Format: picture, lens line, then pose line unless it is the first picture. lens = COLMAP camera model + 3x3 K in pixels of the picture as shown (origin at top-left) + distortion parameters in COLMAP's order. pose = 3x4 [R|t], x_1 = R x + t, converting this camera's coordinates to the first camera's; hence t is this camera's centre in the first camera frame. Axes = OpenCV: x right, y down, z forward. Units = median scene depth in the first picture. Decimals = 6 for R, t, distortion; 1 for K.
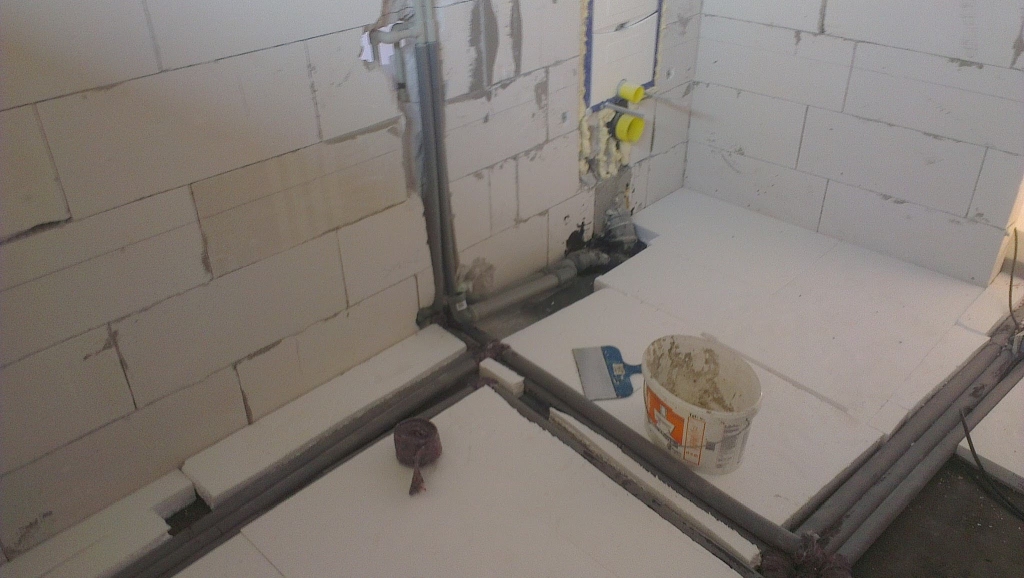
lens RADIAL K [[808.3, 0, 512.9], [0, 808.3, 285.1], [0, 0, 1]] dist [0.062973, -0.068637]
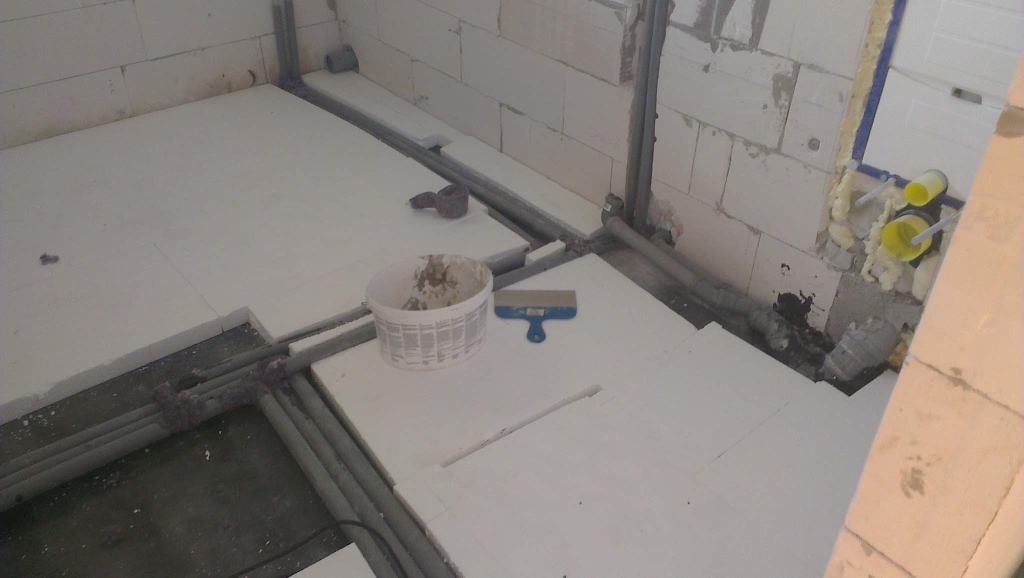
lens RADIAL K [[808.3, 0, 510.9], [0, 808.3, 291.5], [0, 0, 1]] dist [0.062973, -0.068637]
pose [[-0.111774, 0.593866, -0.796762, 0.883949], [-0.528950, 0.643209, 0.553619, -0.434299], [0.841260, 0.483327, 0.242232, 0.693644]]
